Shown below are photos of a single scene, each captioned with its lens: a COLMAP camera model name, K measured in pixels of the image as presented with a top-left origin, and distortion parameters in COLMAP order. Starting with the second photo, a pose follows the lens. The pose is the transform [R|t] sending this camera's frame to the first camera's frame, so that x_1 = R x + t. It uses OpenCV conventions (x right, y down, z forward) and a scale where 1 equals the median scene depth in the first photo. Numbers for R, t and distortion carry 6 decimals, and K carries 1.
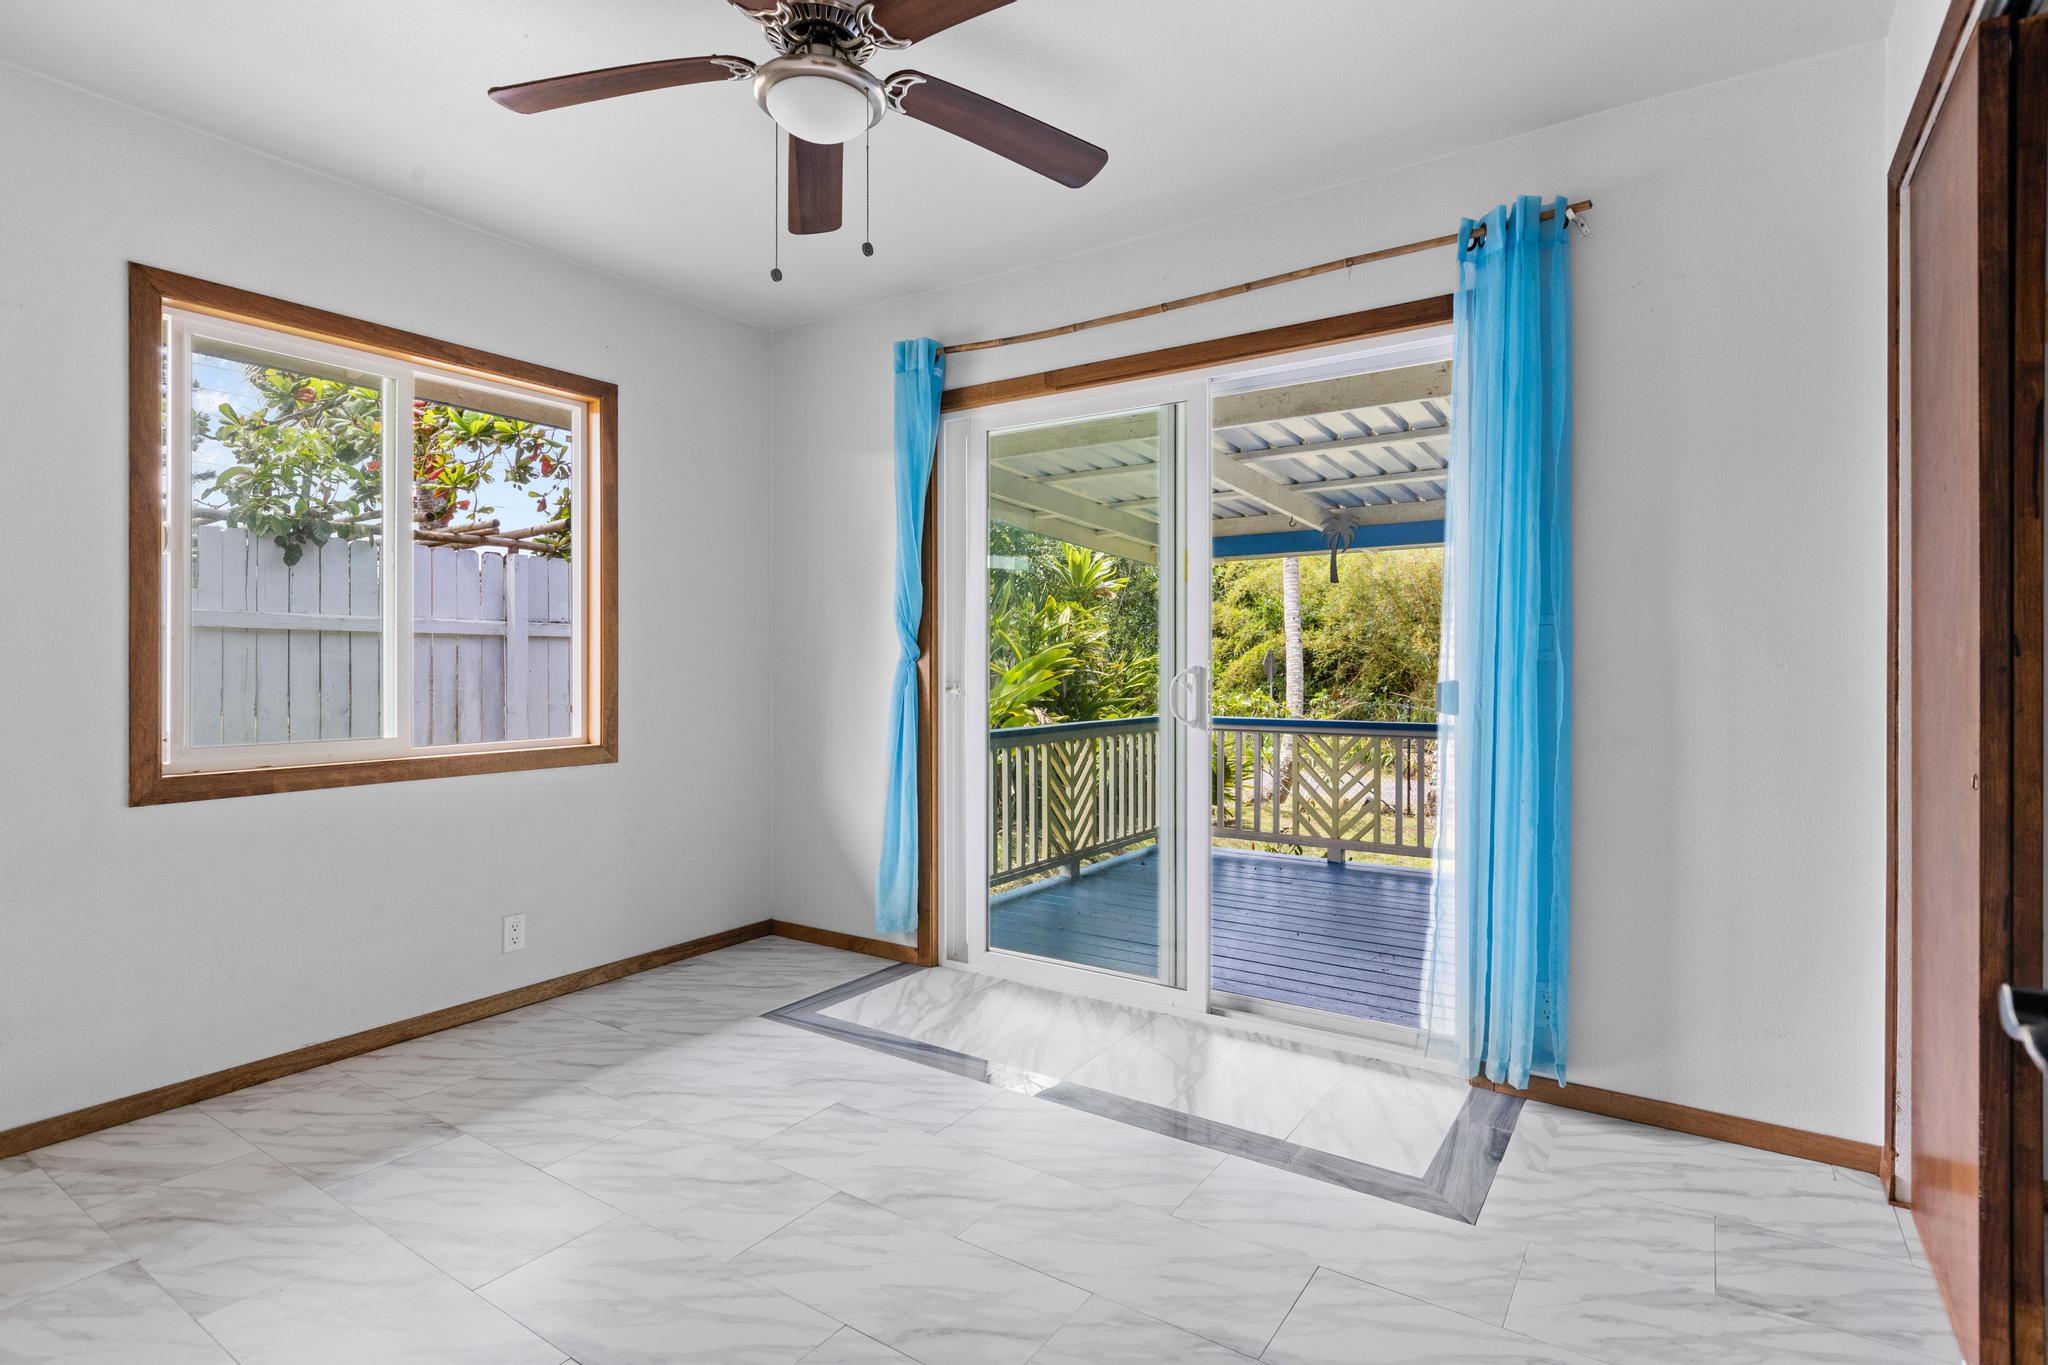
lens RADIAL K [[993.9, 0, 1033.0], [0, 993.9, 681.2], [0, 0, 1]] dist [0.002054, -0.000658]
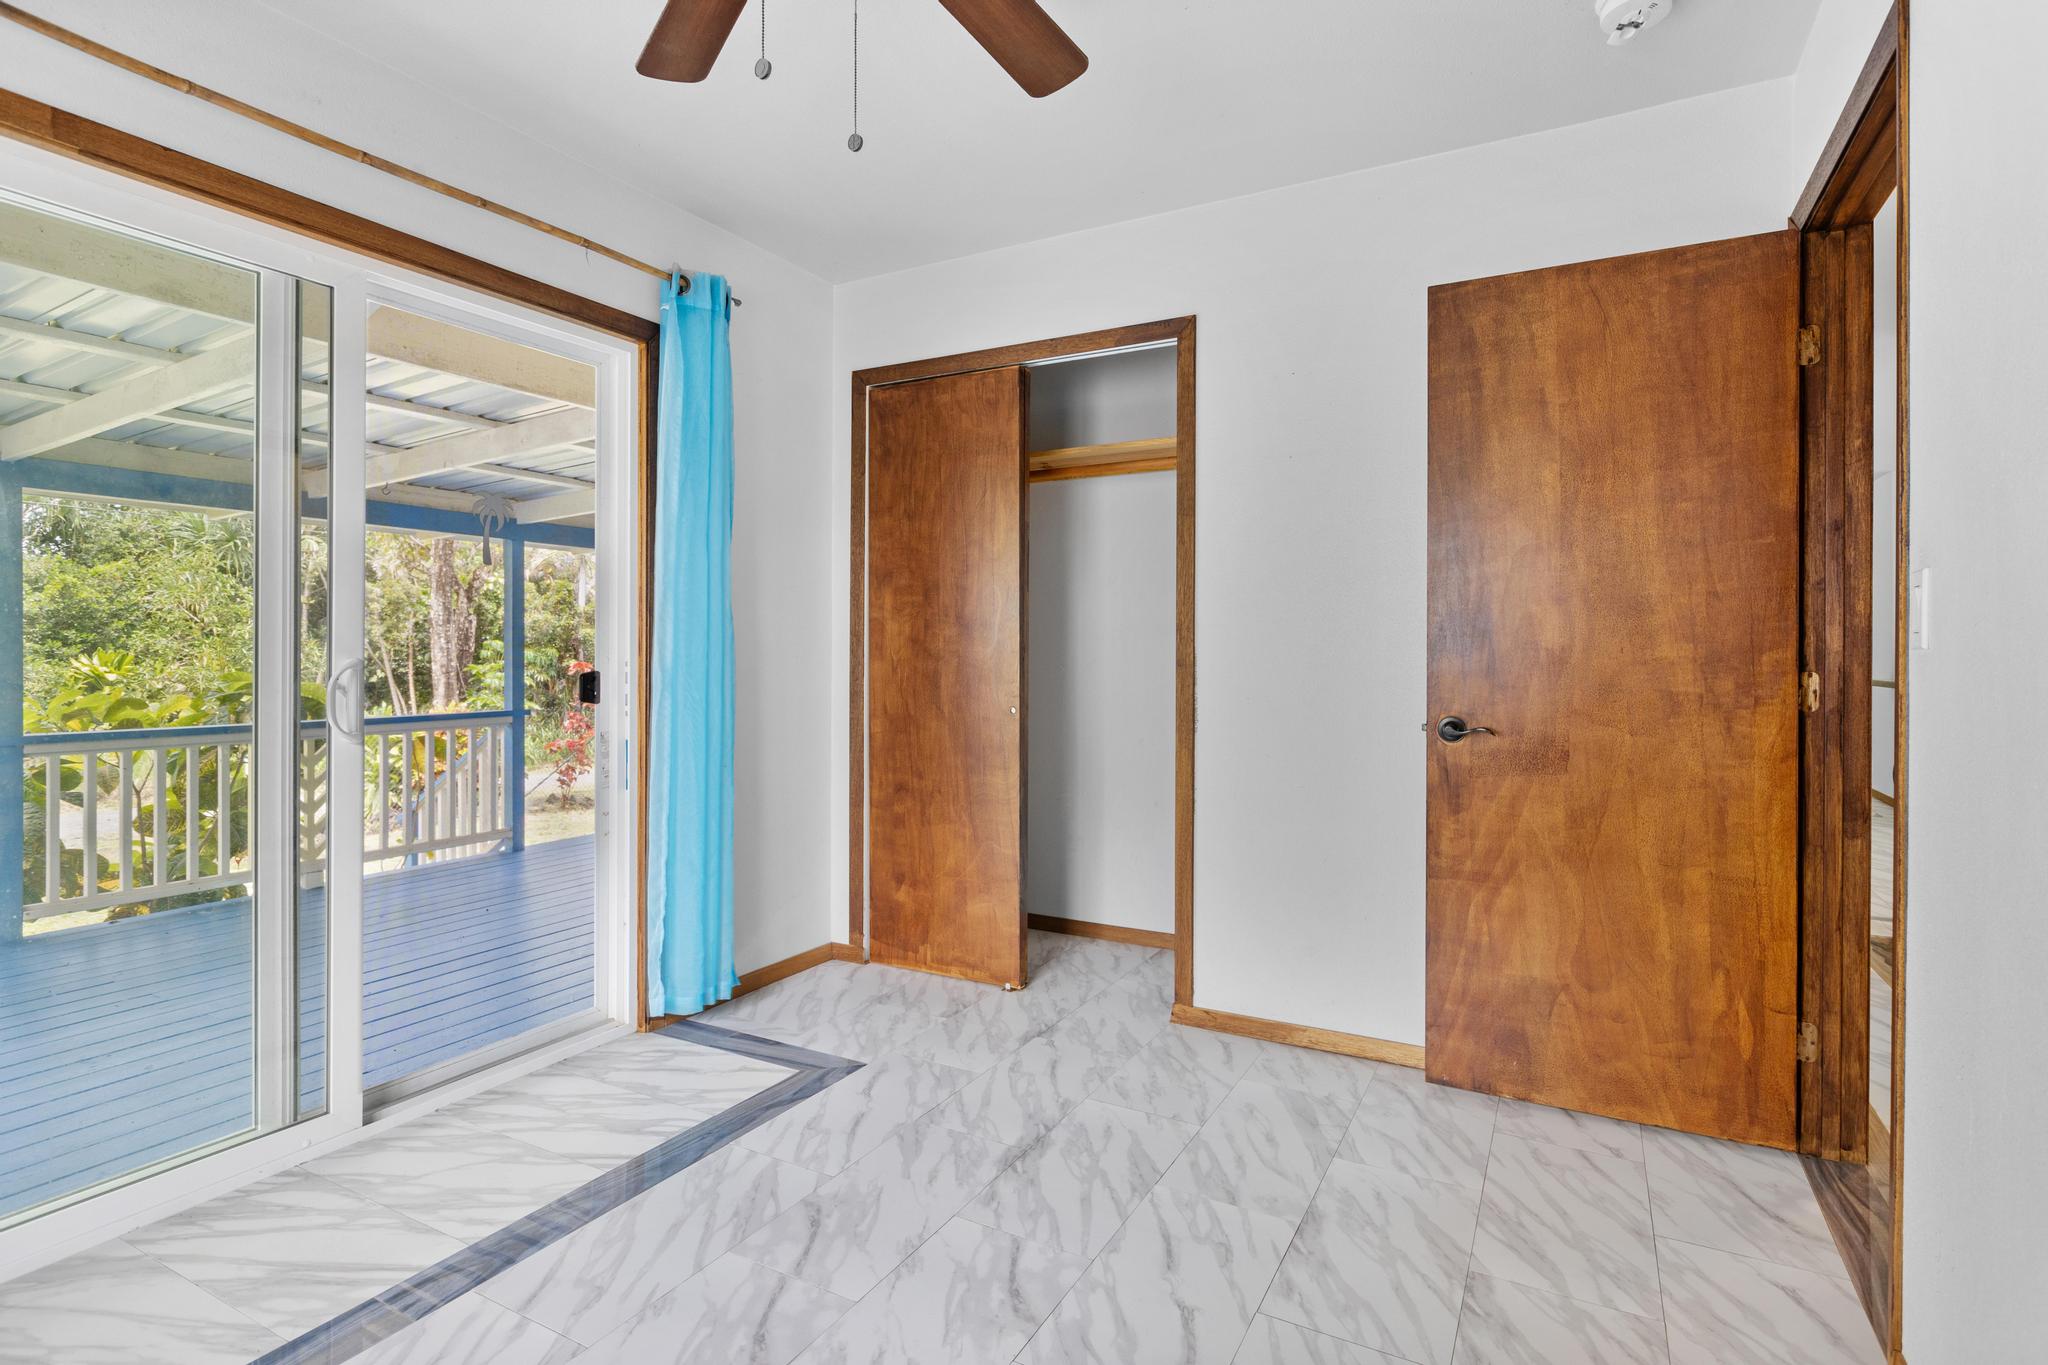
lens RADIAL K [[993.9, 0, 1026.5], [0, 993.9, 662.4], [0, 0, 1]] dist [0.002054, -0.000658]
pose [[-0.072940, -0.009508, 0.997291, -0.841912], [0.012036, 0.999873, 0.010413, -0.018033], [-0.997264, 0.012763, -0.072816, 0.784865]]
